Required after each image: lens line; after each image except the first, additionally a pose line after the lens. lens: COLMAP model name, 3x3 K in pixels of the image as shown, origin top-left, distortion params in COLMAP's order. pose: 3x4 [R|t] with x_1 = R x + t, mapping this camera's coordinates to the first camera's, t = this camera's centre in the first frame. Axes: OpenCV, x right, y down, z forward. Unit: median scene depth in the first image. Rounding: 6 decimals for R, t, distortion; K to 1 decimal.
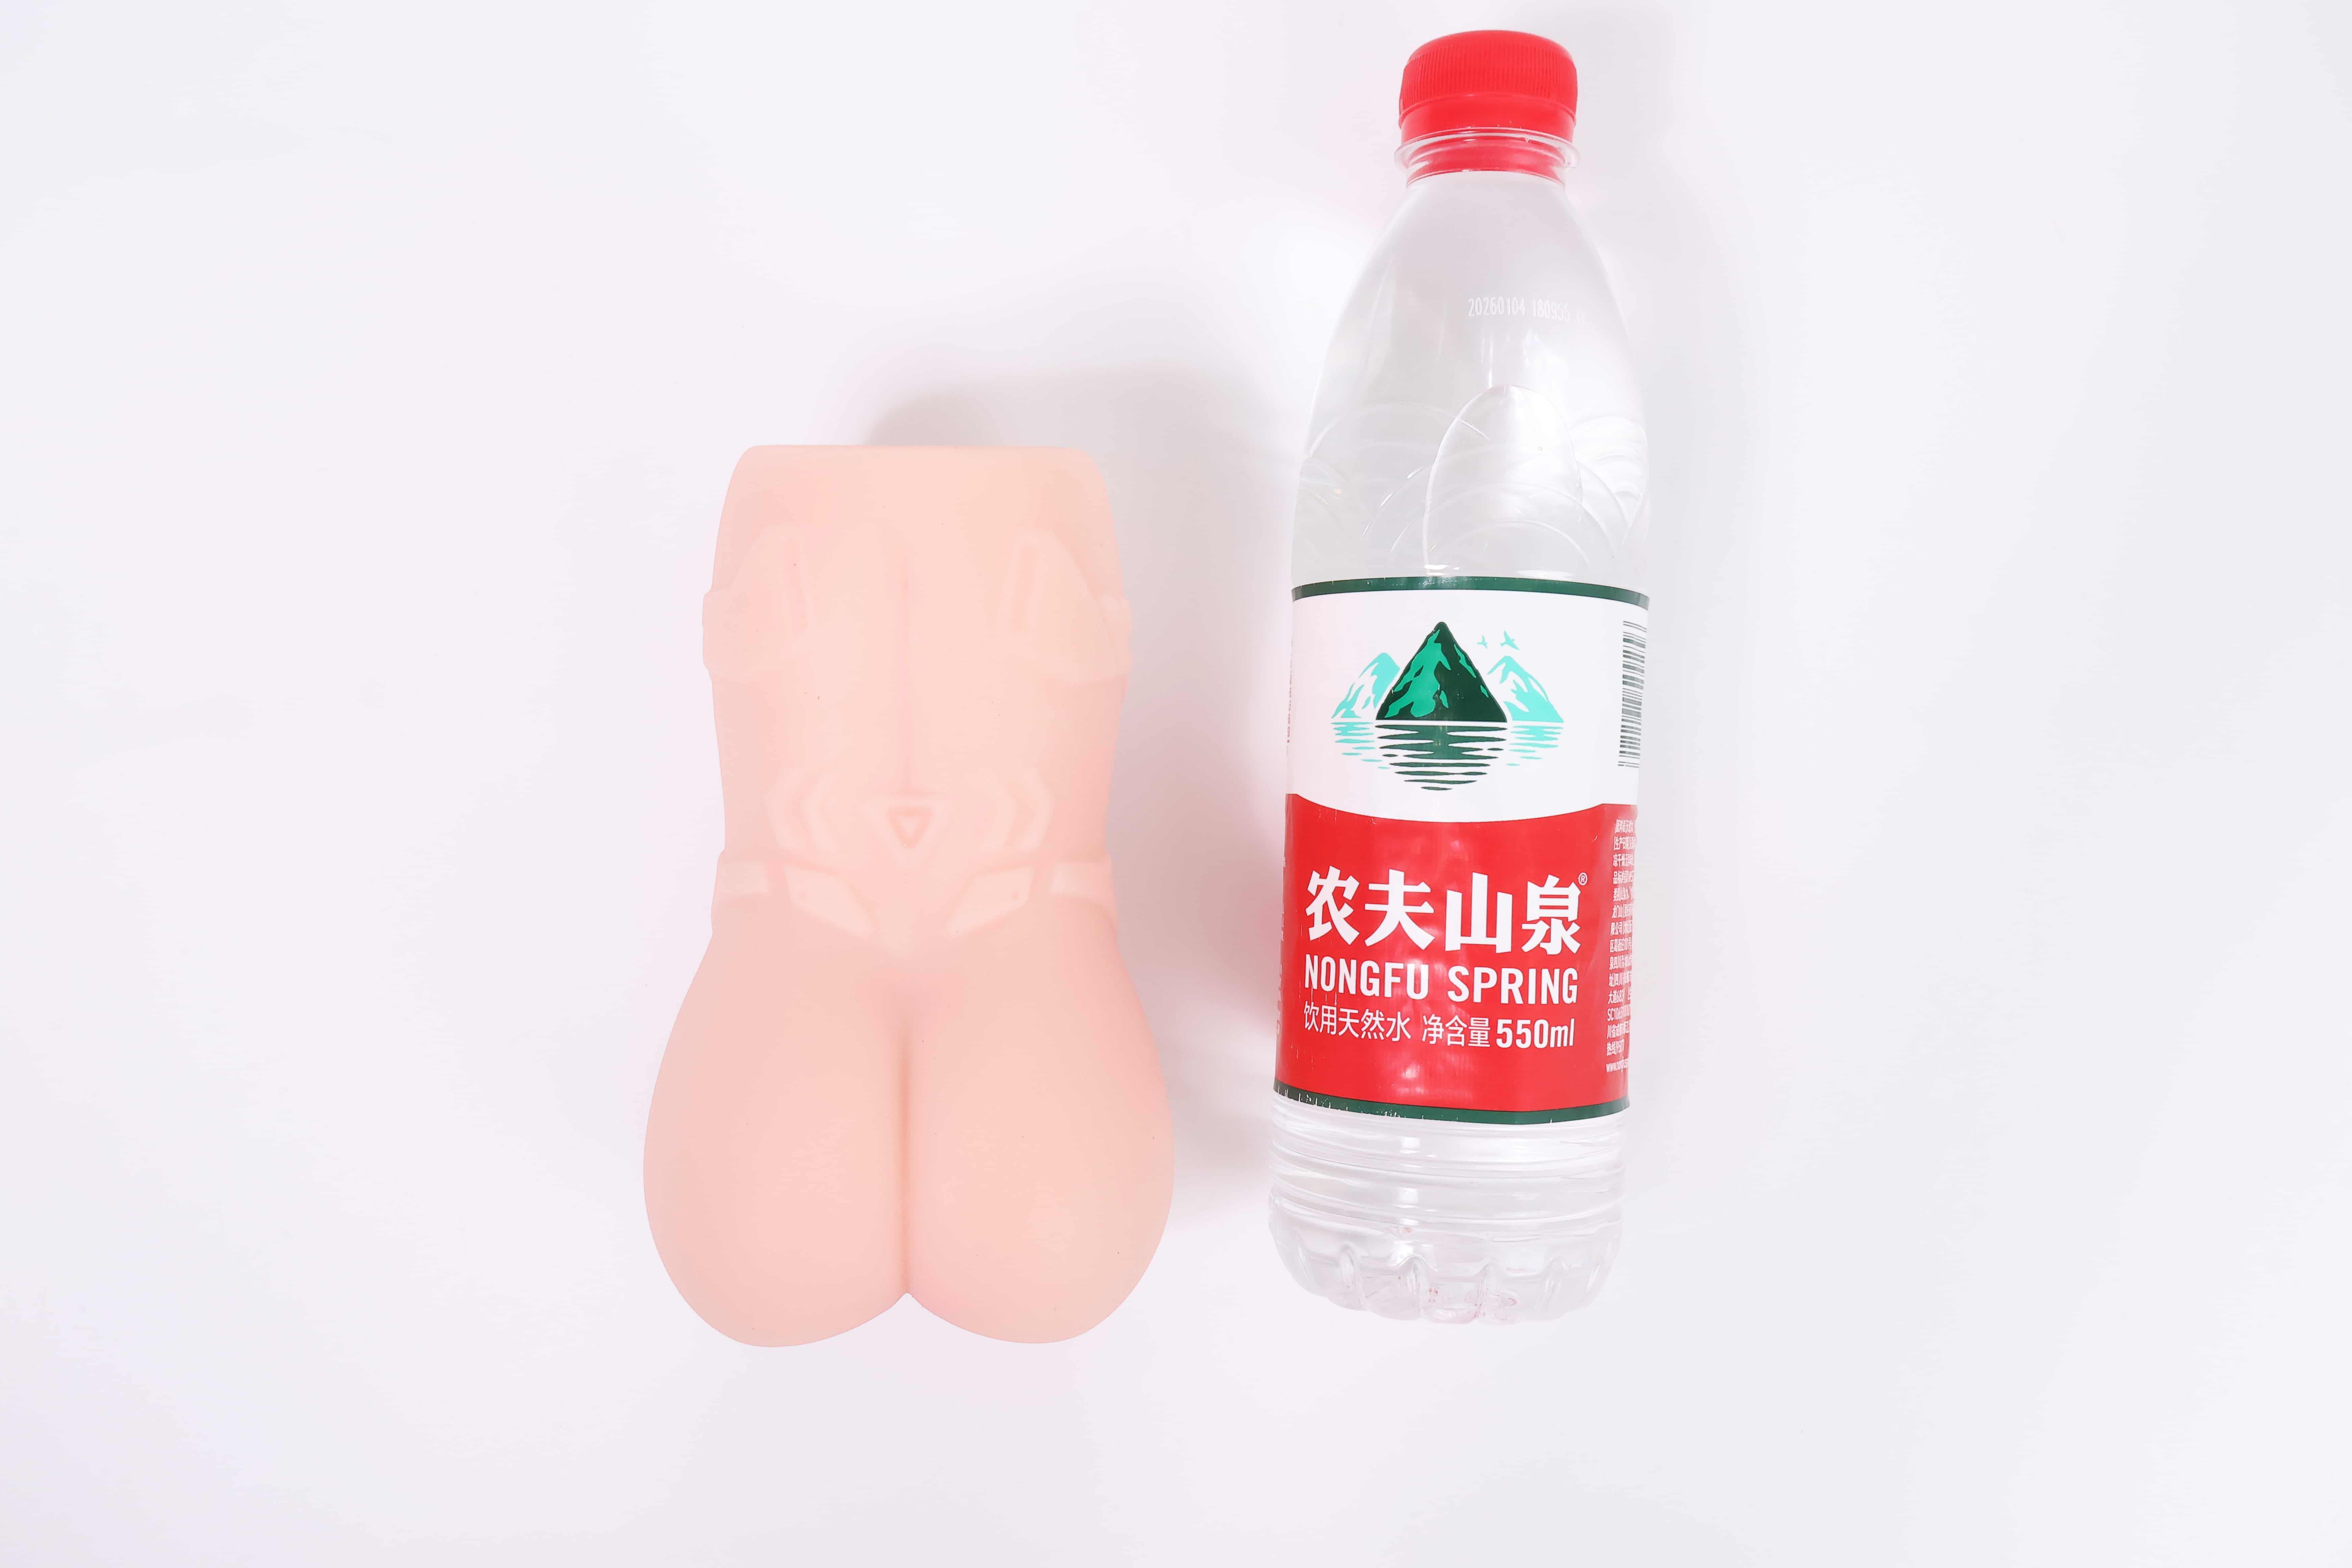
lens RADIAL K [[1980.9, 0, 1176.0], [0, 1980.9, 784.0], [0, 0, 1]] dist [0.001879, 0.009150]
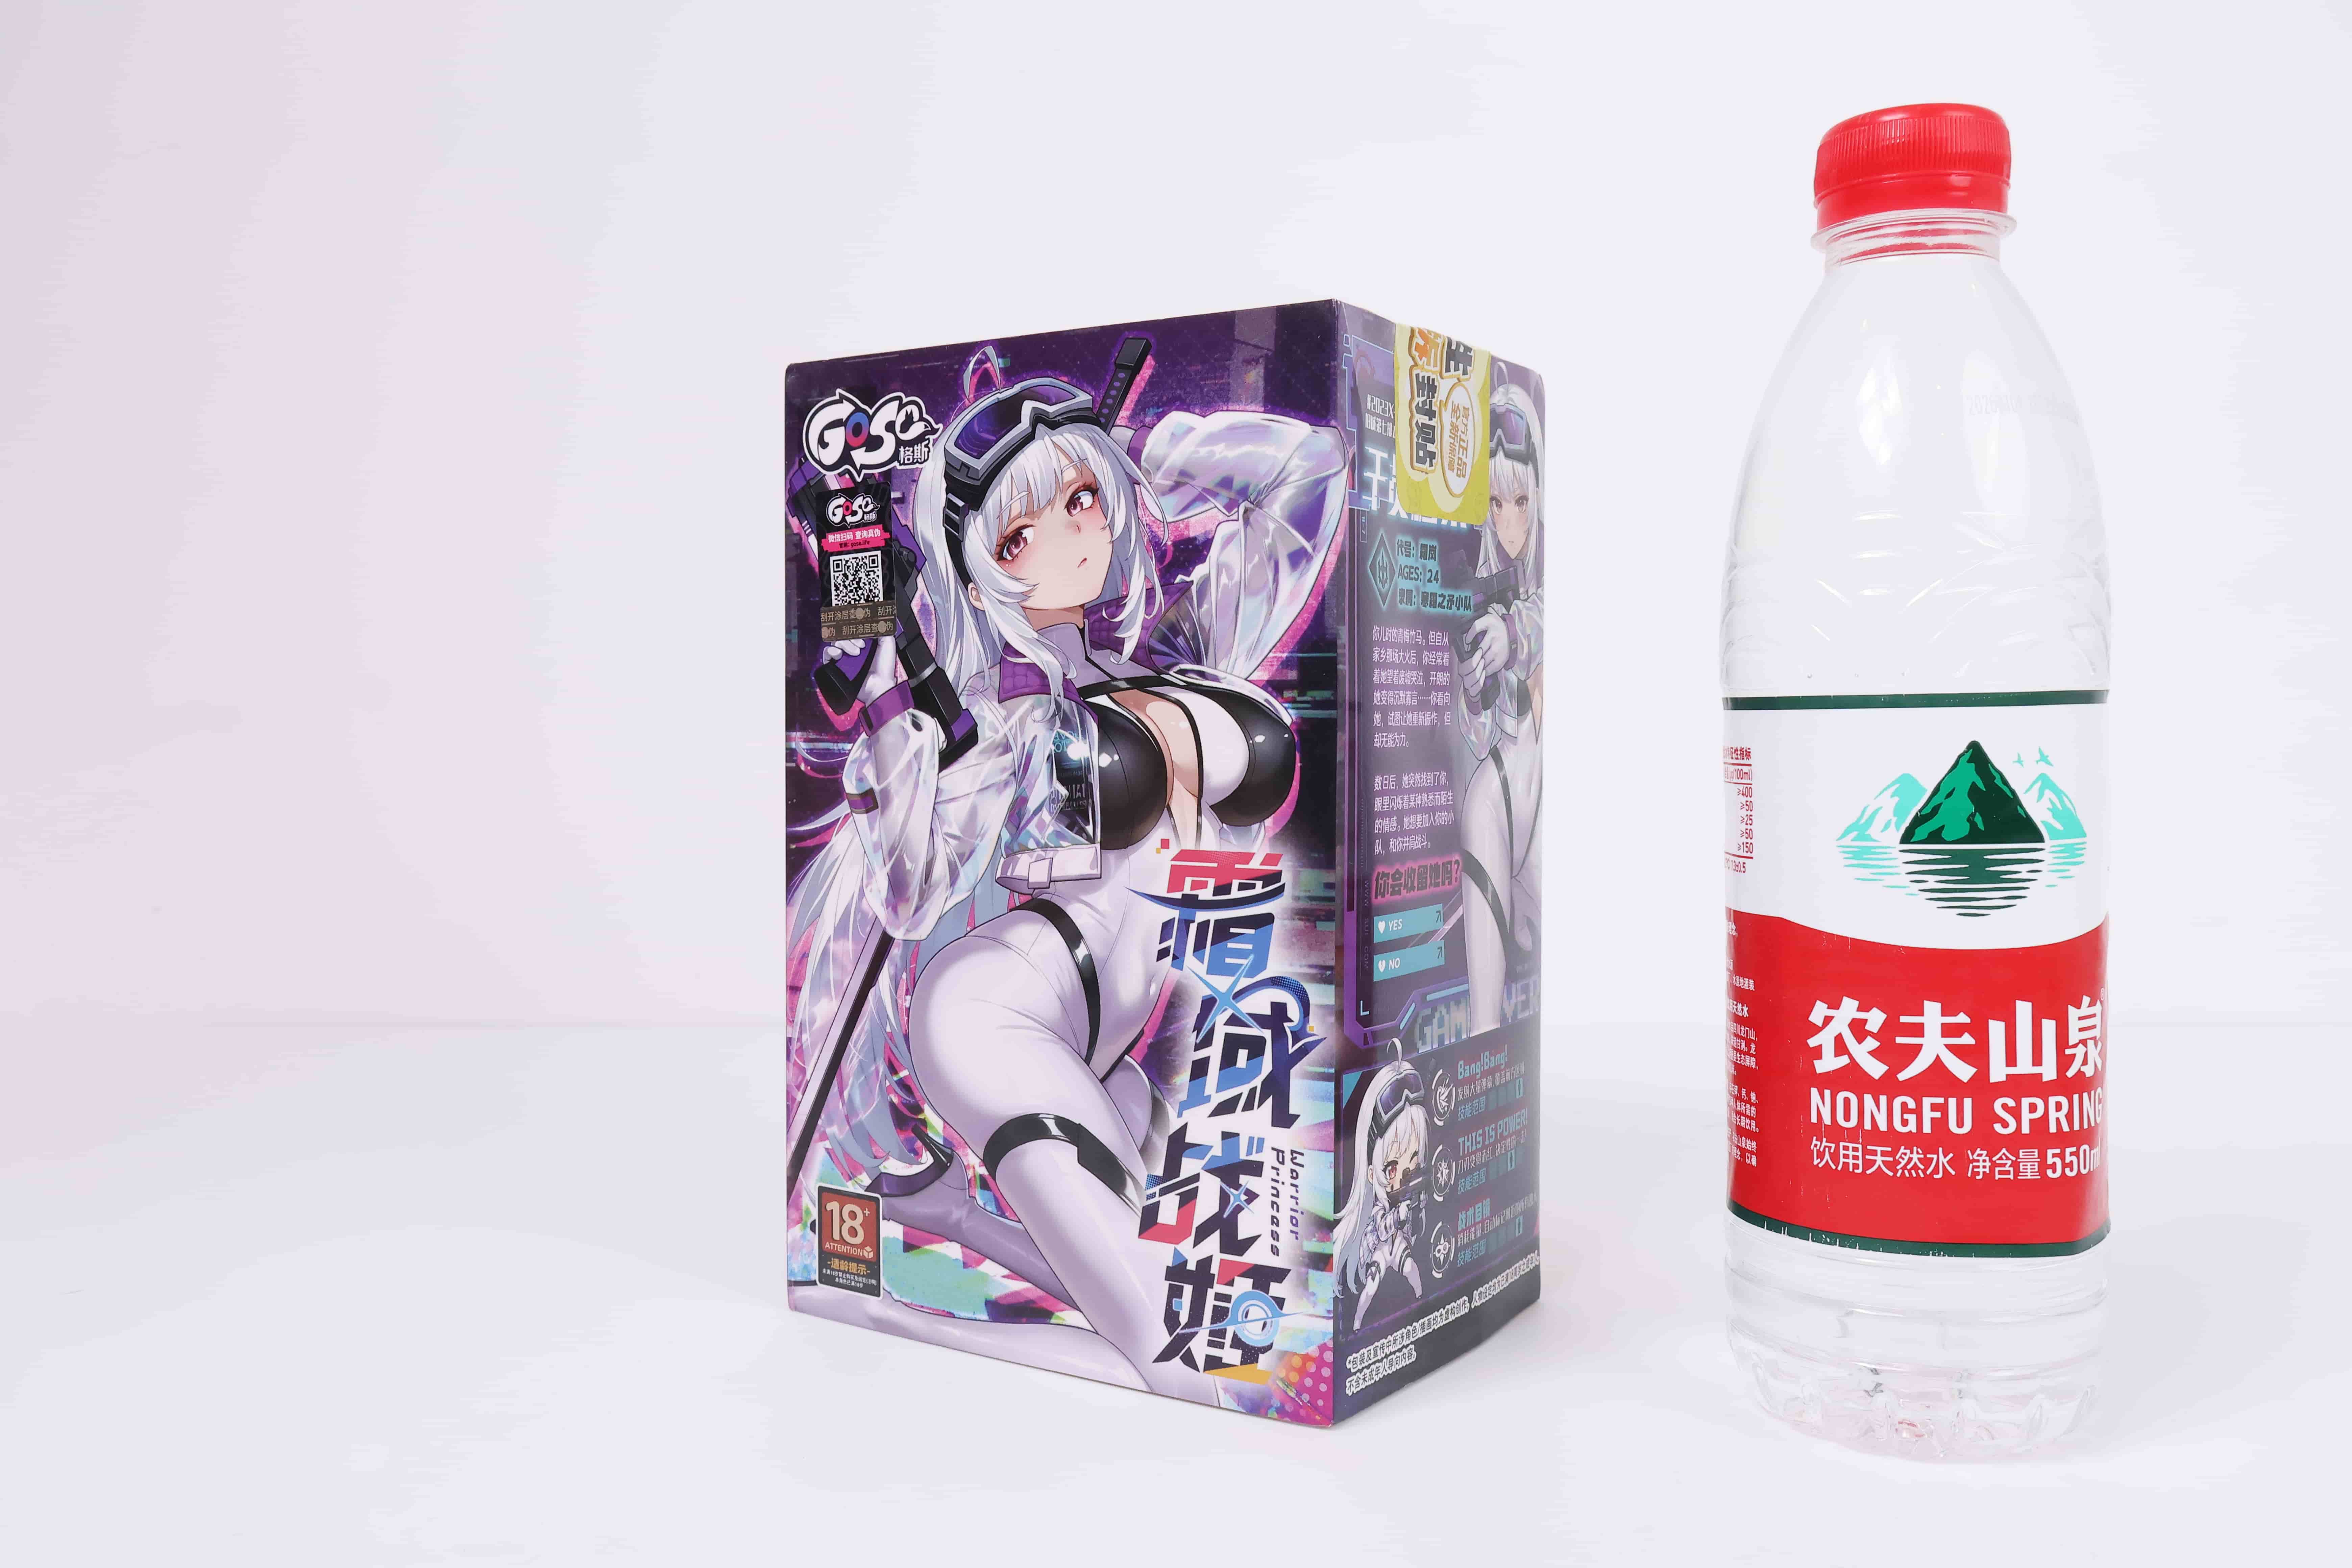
lens RADIAL K [[1979.4, 0, 1162.1], [0, 1979.4, 781.5], [0, 0, 1]] dist [-0.004409, 0.000576]
pose [[0.983256, -0.058076, 0.172727, -0.414367], [0.051317, 0.997741, 0.043347, -0.123163], [-0.174854, -0.033757, 0.984015, 0.130789]]
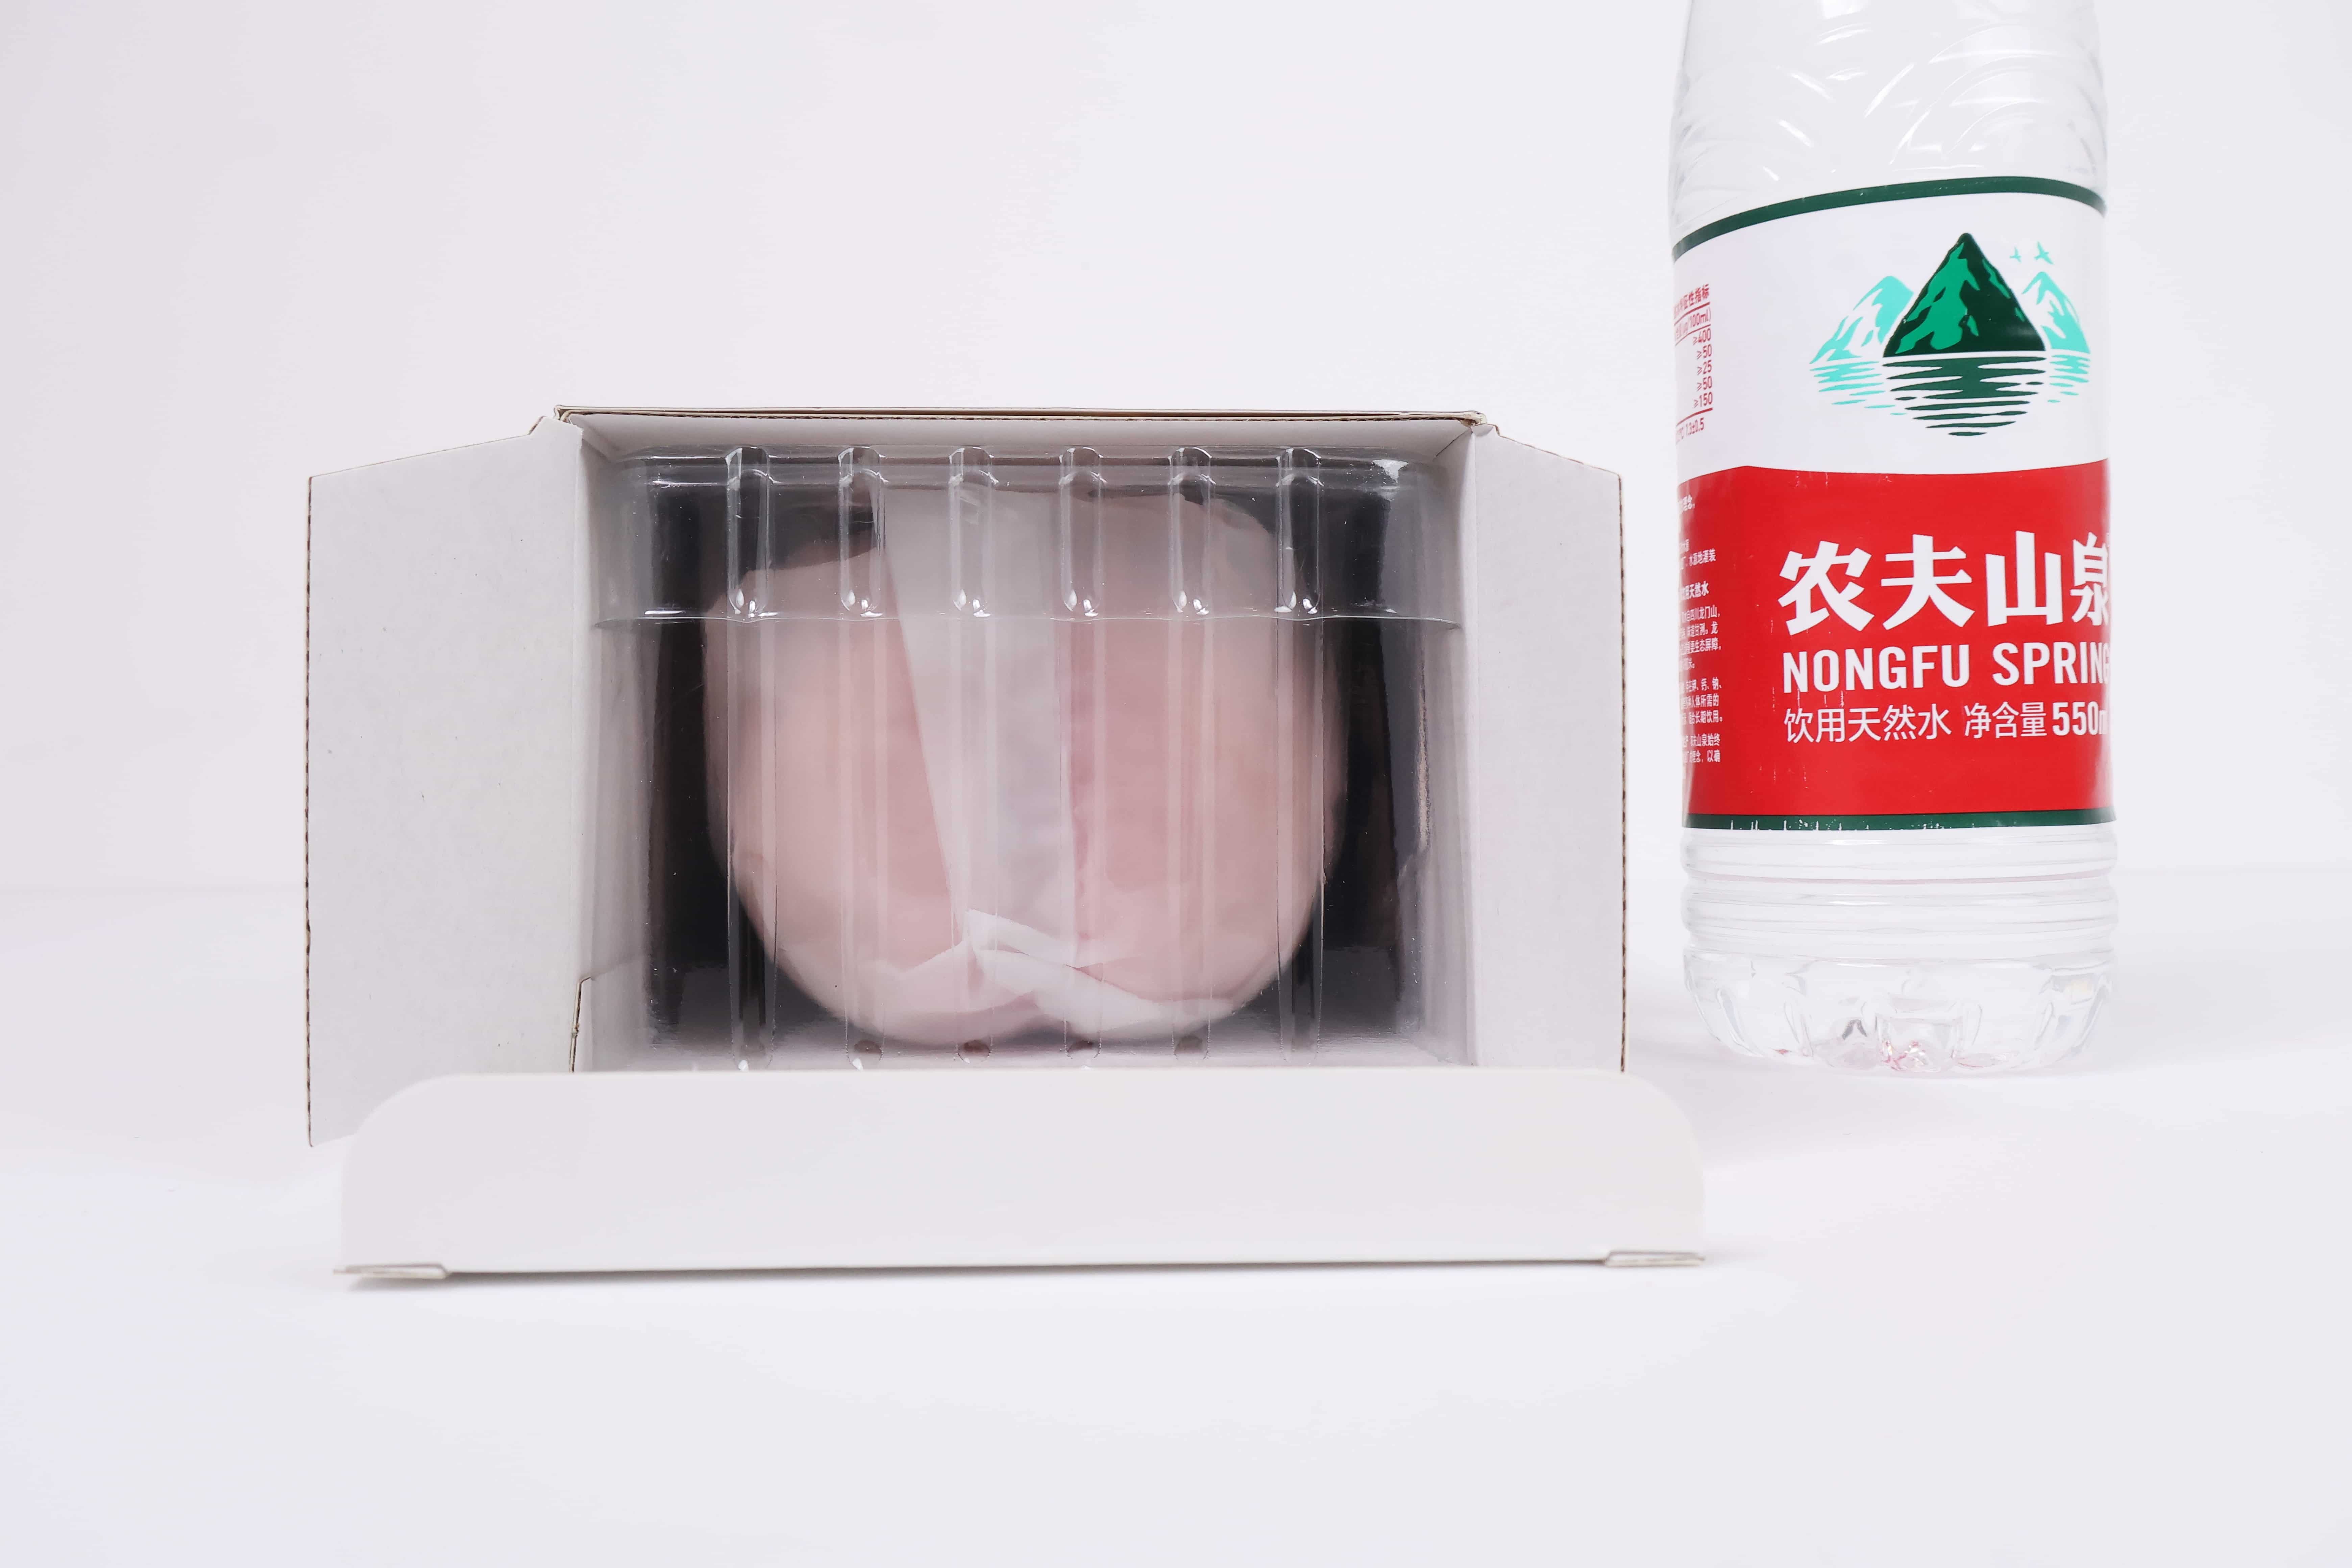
lens RADIAL K [[1948.0, 0, 1179.1], [0, 1948.0, 768.9], [0, 0, 1]] dist [-0.005454, 0.007002]
pose [[0.969703, -0.059629, 0.236899, -0.394508], [0.054920, 0.998141, 0.026431, 0.103510], [-0.238035, -0.012619, 0.971175, 0.278210]]
